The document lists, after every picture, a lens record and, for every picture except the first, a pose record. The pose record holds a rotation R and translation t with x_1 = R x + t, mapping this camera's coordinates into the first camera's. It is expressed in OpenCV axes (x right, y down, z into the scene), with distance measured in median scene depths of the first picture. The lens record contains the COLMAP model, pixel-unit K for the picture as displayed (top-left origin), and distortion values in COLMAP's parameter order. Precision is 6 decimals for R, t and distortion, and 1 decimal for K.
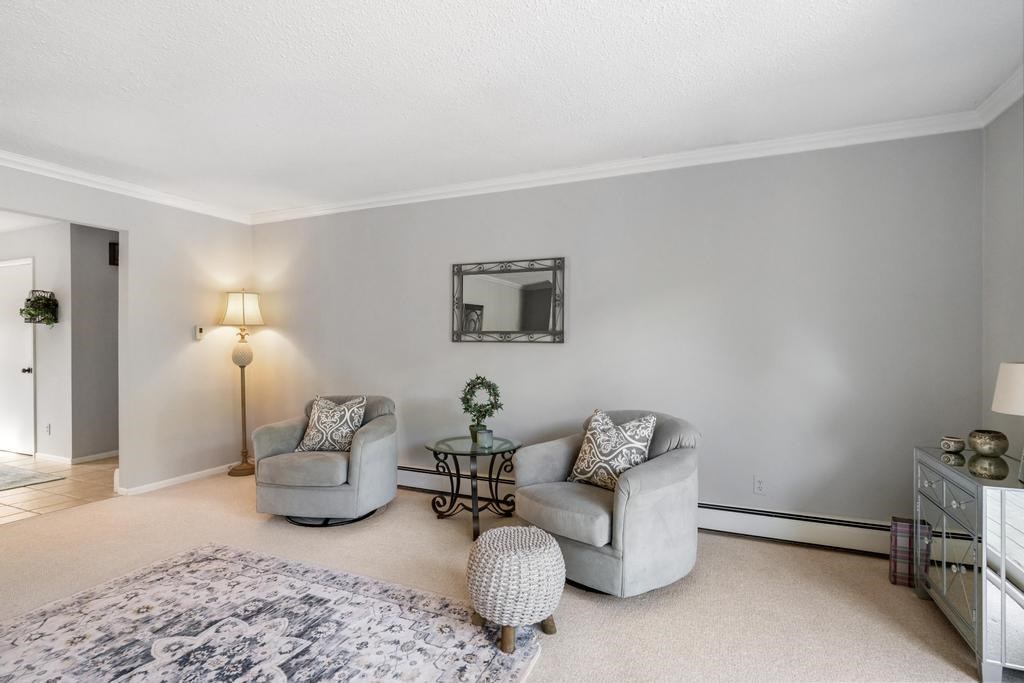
lens RADIAL K [[514.4, 0, 518.2], [0, 514.4, 340.4], [0, 0, 1]] dist [0.001344, -0.002092]
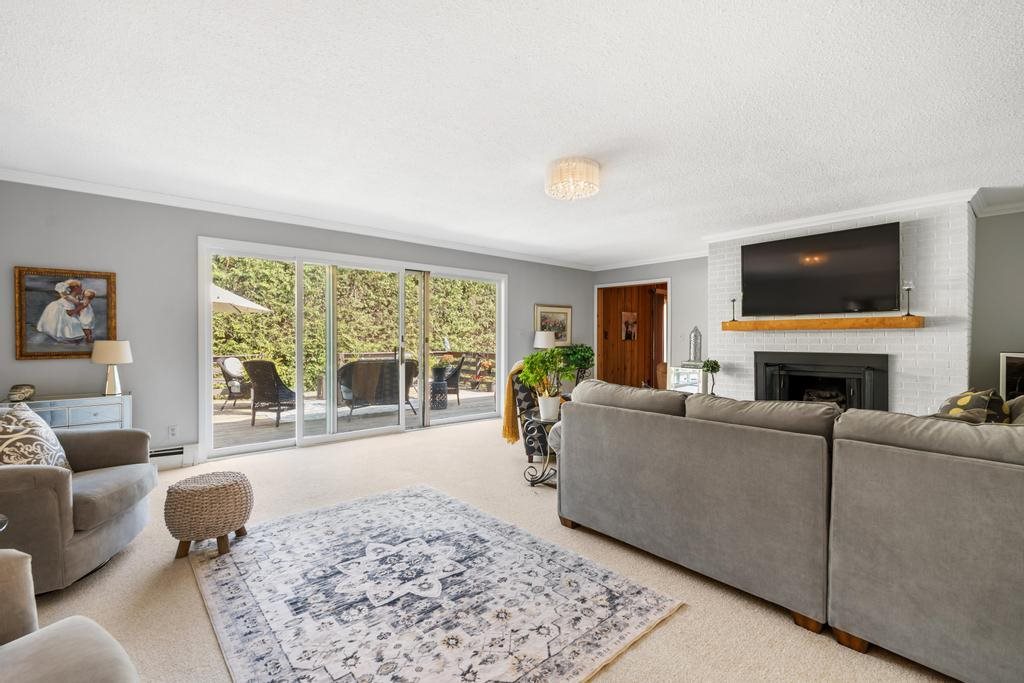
lens RADIAL K [[452.6, 0, 512.3], [0, 452.6, 338.5], [0, 0, 1]] dist [0.000803, 0.000601]
pose [[-0.906758, -0.002356, 0.421645, -1.087198], [0.000808, 0.999973, 0.007325, 0.016381], [-0.421651, 0.006982, -0.906731, 1.566934]]
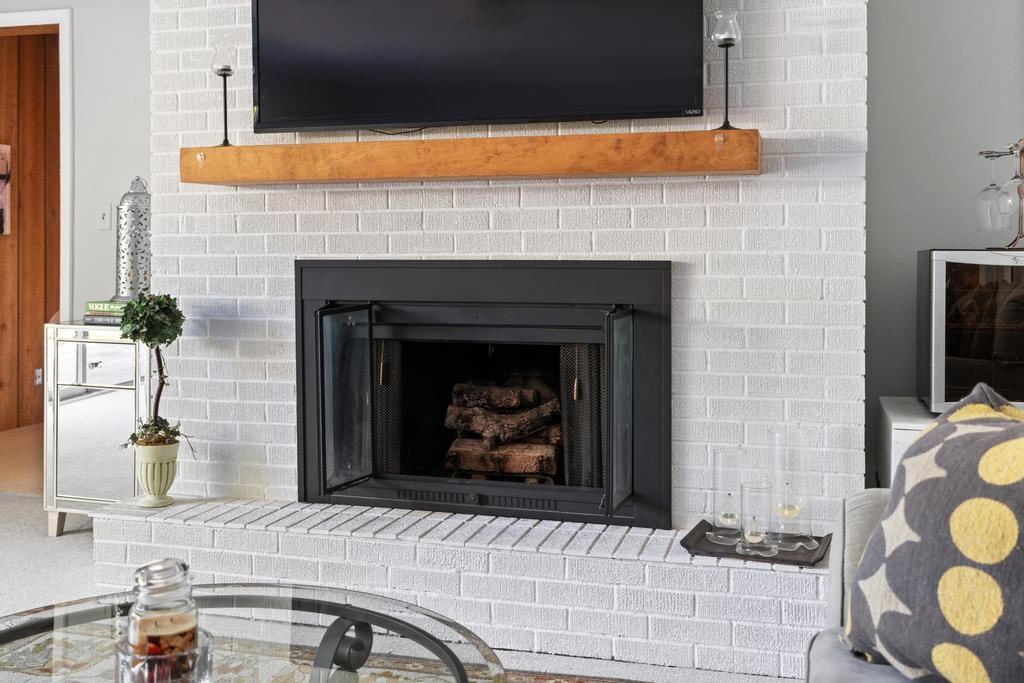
lens RADIAL K [[1037.4, 0, 501.1], [0, 1037.4, 255.3], [0, 0, 1]] dist [0.006082, 0.000000]
pose [[-0.991077, -0.000218, -0.133287, -1.316620], [-0.001934, 0.999917, 0.012747, 0.071460], [0.133274, 0.012891, -0.990995, 0.498749]]
